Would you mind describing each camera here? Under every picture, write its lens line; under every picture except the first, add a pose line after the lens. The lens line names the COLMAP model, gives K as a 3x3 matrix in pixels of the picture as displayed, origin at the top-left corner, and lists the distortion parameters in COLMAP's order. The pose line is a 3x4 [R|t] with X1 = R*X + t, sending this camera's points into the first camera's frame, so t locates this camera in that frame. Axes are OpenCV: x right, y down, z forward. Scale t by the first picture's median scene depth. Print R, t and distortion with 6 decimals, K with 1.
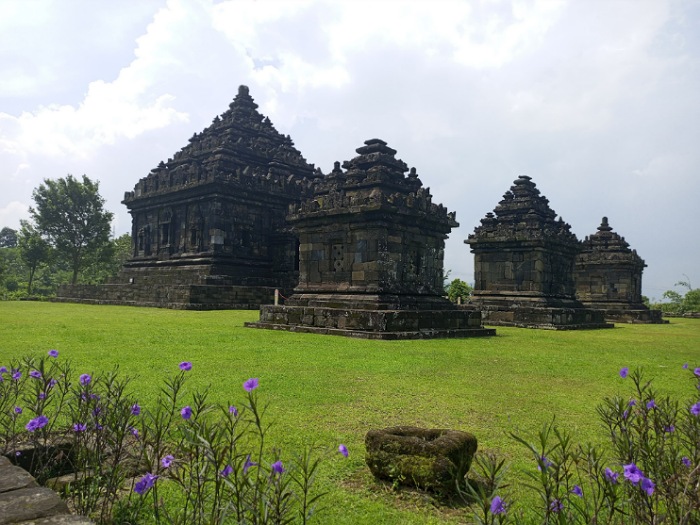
lens RADIAL K [[534.8, 0, 350.0], [0, 534.8, 262.5], [0, 0, 1]] dist [0.042208, 0.005616]
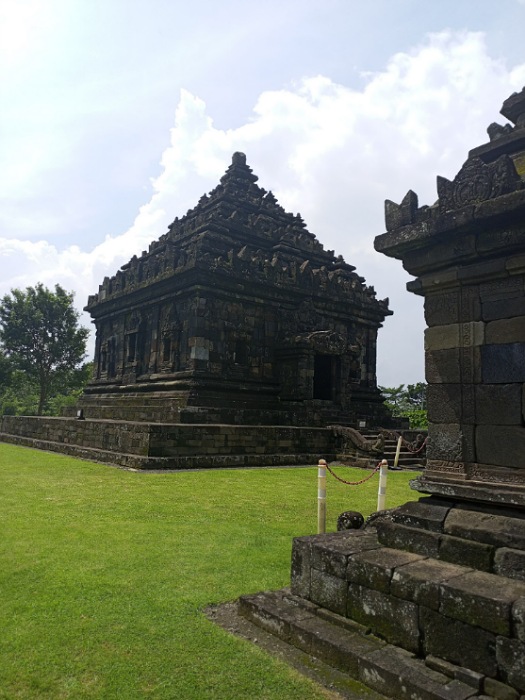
lens RADIAL K [[534.8, 0, 262.5], [0, 534.8, 350.0], [0, 0, 1]] dist [0.042208, 0.005616]
pose [[0.988727, -0.009589, -0.149422, -0.060335], [-0.000604, 0.997684, -0.068023, -0.000823], [0.149728, 0.067347, 0.986431, 0.304766]]
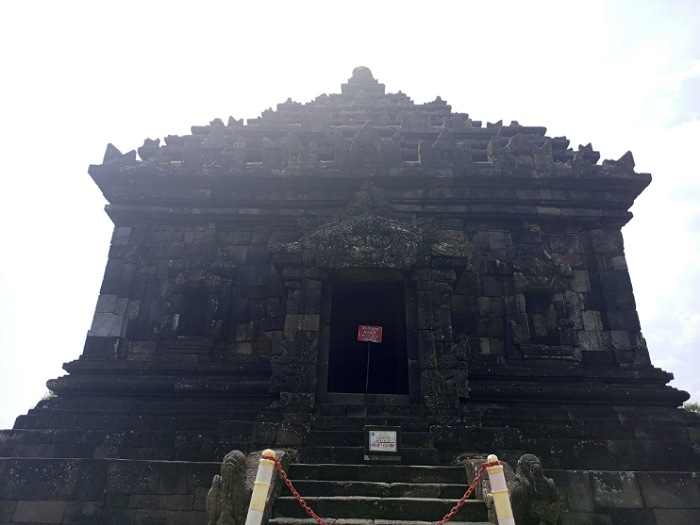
lens RADIAL K [[534.8, 0, 350.0], [0, 534.8, 262.5], [0, 0, 1]] dist [0.042208, 0.005616]
pose [[0.677901, -0.323217, -0.660289, 0.082986], [0.046482, 0.915212, -0.400282, 0.056406], [0.733682, 0.240660, 0.635447, 0.769846]]
